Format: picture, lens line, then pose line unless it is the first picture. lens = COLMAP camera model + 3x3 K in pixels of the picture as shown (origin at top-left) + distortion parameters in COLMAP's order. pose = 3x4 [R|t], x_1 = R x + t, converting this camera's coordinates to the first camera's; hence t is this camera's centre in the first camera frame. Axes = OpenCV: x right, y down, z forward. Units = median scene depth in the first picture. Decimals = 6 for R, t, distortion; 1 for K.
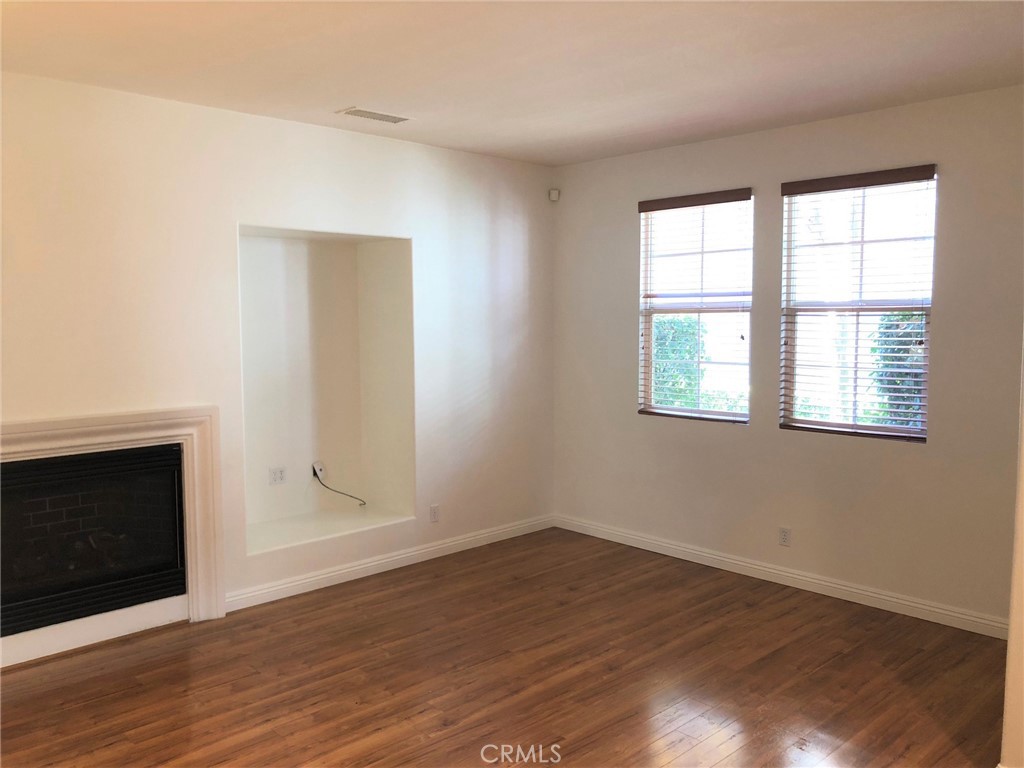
lens RADIAL K [[833.3, 0, 513.1], [0, 833.3, 386.0], [0, 0, 1]] dist [0.014109, 0.005398]
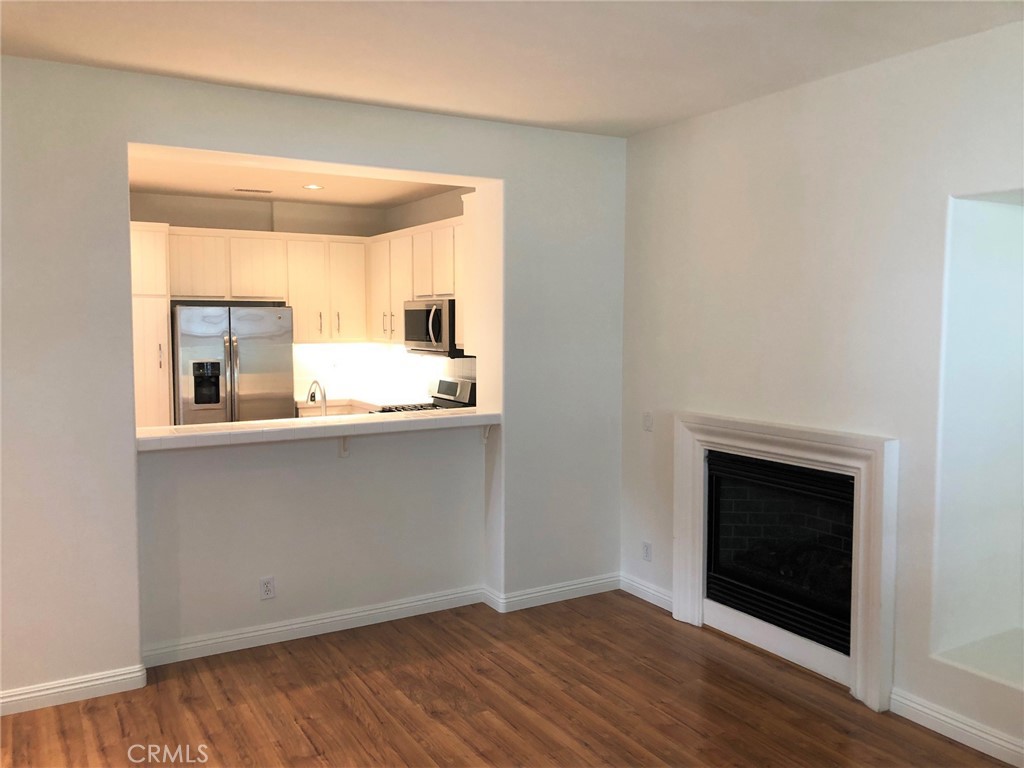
lens RADIAL K [[833.3, 0, 513.6], [0, 833.3, 381.4], [0, 0, 1]] dist [0.014109, 0.005398]
pose [[-0.248006, 0.062999, -0.966708, 0.495957], [-0.081080, 0.993032, 0.085515, -0.071079], [0.965360, 0.099589, -0.241170, 0.873651]]
